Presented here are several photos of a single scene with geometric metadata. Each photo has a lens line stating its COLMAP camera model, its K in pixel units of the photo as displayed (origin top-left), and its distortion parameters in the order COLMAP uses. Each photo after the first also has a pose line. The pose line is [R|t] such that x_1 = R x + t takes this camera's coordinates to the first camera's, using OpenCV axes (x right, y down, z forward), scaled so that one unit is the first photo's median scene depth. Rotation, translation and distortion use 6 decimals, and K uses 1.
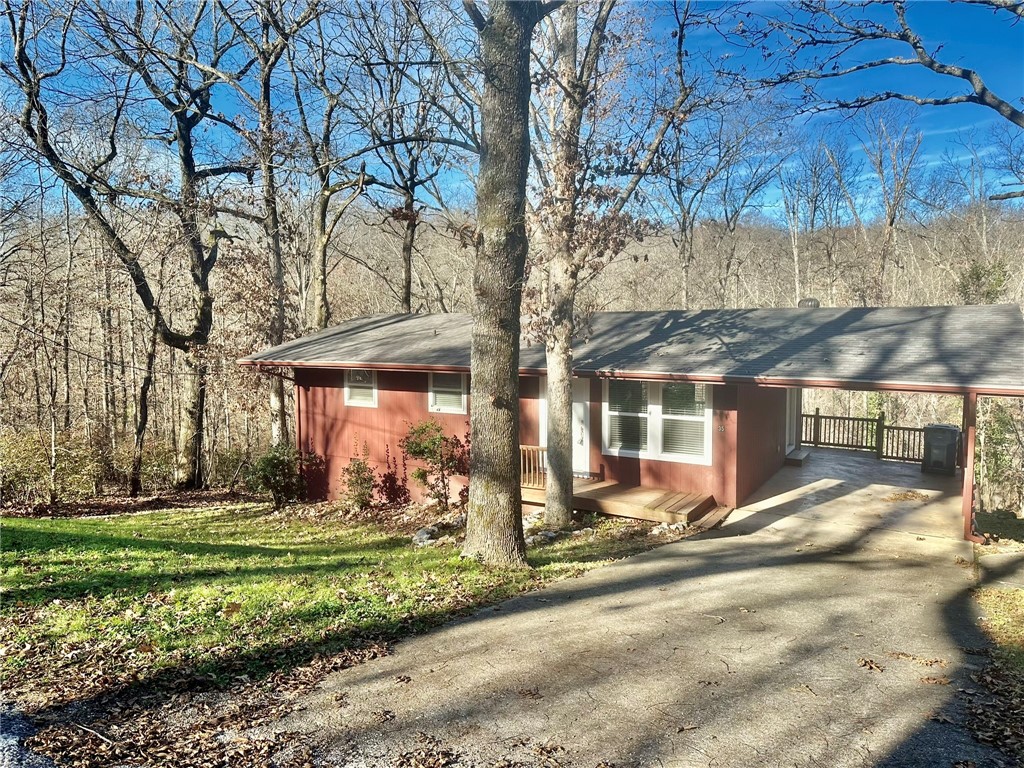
lens RADIAL K [[732.3, 0, 512.6], [0, 732.3, 381.5], [0, 0, 1]] dist [0.054299, -0.012512]
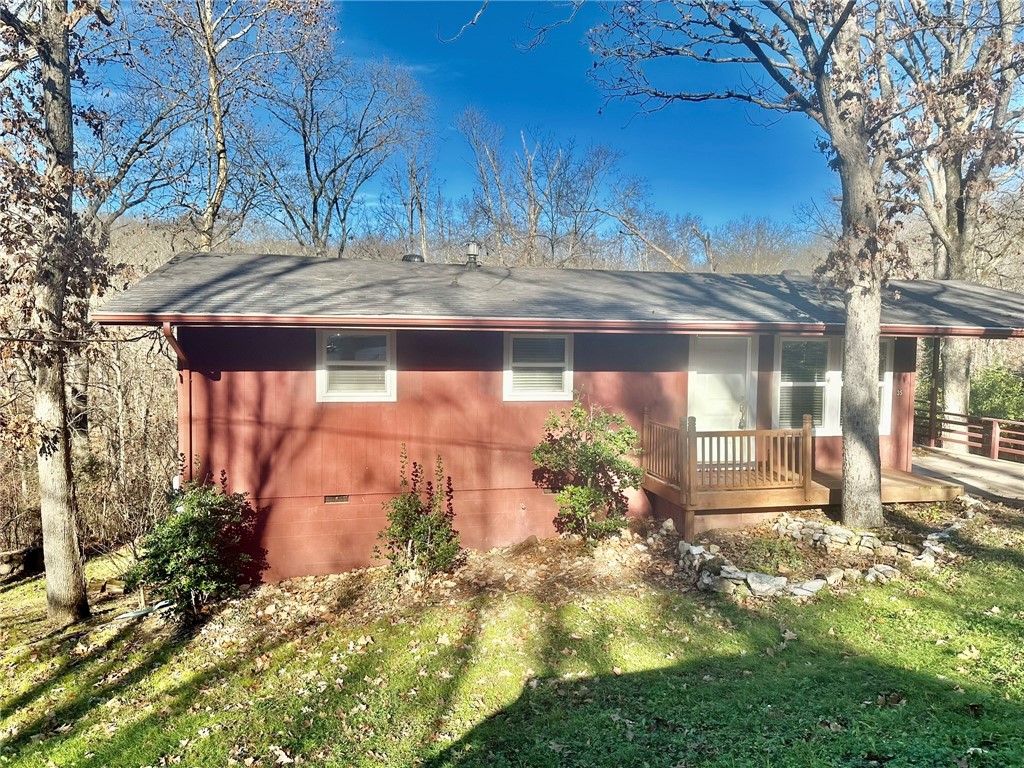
lens RADIAL K [[732.3, 0, 512.2], [0, 732.3, 387.3], [0, 0, 1]] dist [0.054299, -0.012512]
pose [[0.709827, -0.027966, 0.703821, -0.529373], [0.040568, 0.999176, -0.001213, 0.029030], [-0.703207, 0.029414, 0.710377, 0.514432]]
